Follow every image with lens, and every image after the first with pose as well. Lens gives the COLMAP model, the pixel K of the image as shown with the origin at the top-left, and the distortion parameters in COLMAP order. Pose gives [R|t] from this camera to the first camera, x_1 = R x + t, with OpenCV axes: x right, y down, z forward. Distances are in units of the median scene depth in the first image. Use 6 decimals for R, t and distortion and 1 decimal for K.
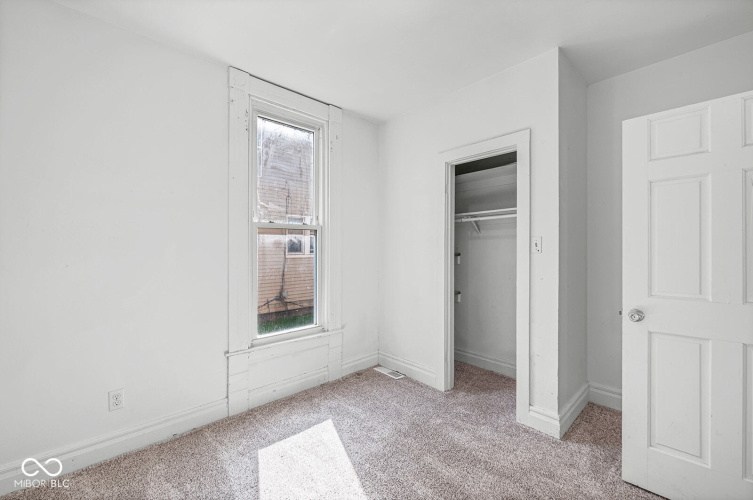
lens RADIAL K [[311.2, 0, 376.5], [0, 311.2, 244.4], [0, 0, 1]] dist [-0.013132, 0.000108]
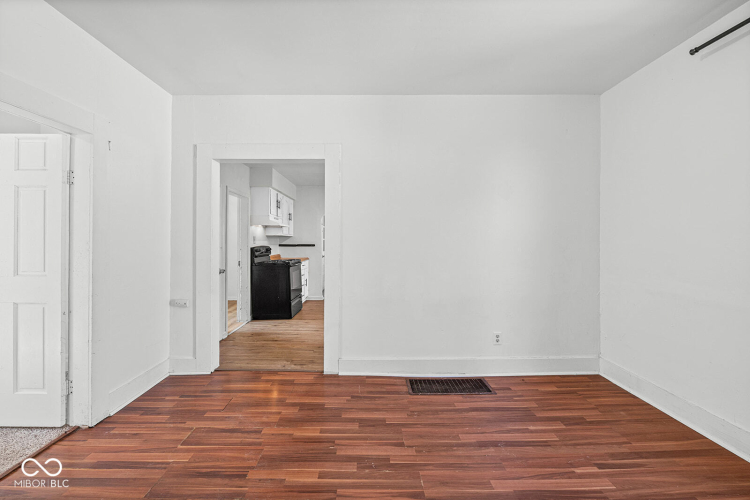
lens RADIAL K [[309.9, 0, 375.0], [0, 309.9, 244.5], [0, 0, 1]] dist [-0.013132, 0.000108]
pose [[0.695113, 0.000854, 0.718900, 0.734577], [-0.018822, 0.999678, 0.017012, -0.008415], [-0.718654, -0.025356, 0.694905, -0.692159]]
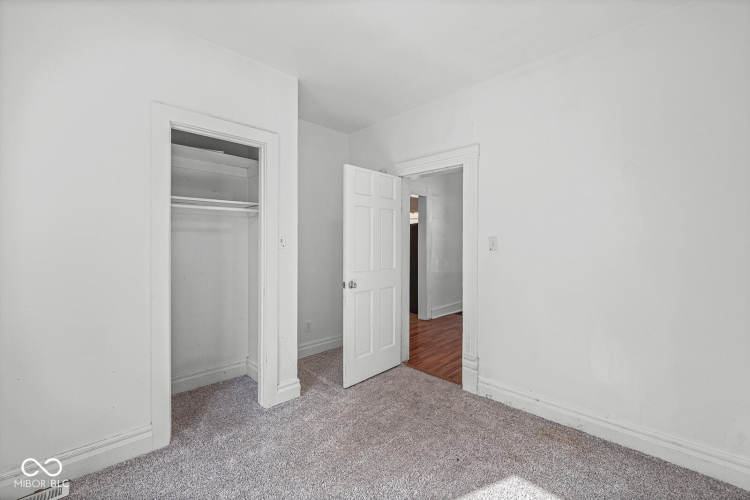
lens RADIAL K [[309.9, 0, 375.0], [0, 309.9, 244.5], [0, 0, 1]] dist [-0.013132, 0.000108]
pose [[-0.040547, 0.002108, 0.999175, -0.597736], [-0.019861, 0.999799, -0.002915, 0.011444], [-0.998980, -0.019963, -0.040497, 0.673986]]
